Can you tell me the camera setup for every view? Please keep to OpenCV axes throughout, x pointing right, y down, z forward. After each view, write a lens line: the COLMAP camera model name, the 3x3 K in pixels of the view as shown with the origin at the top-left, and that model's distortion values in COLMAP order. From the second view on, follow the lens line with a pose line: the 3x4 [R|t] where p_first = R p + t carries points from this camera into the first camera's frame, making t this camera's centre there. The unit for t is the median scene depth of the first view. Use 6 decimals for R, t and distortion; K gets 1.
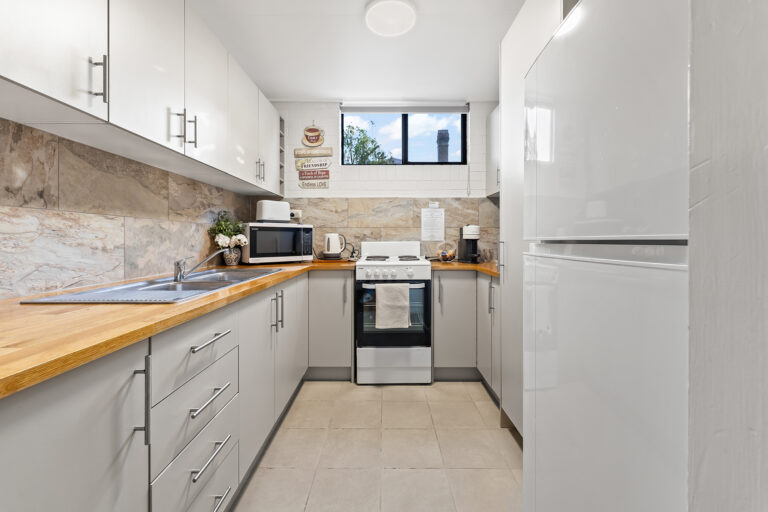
lens RADIAL K [[314.4, 0, 382.6], [0, 314.4, 234.8], [0, 0, 1]] dist [0.001748, -0.000023]
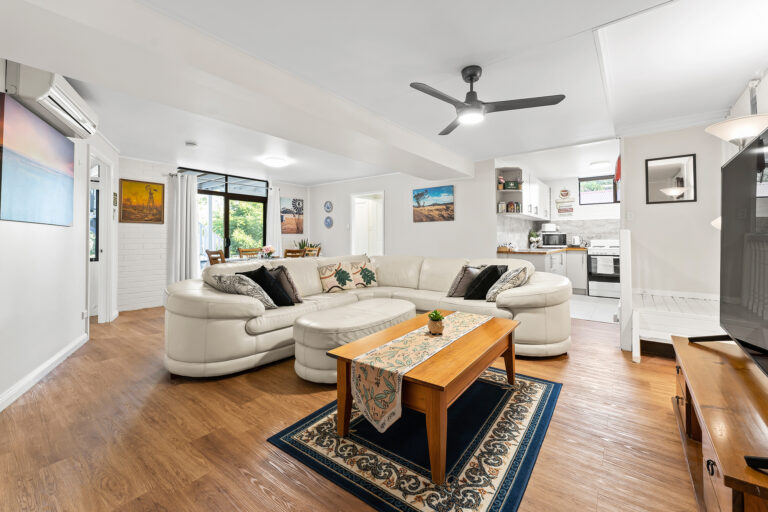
lens RADIAL K [[314.4, 0, 382.6], [0, 314.4, 234.8], [0, 0, 1]] dist [0.001748, -0.000023]
pose [[0.794636, -0.005434, -0.607061, 0.131192], [0.008251, 0.999964, 0.001849, -0.033851], [0.607029, -0.006478, 0.794653, -1.887847]]
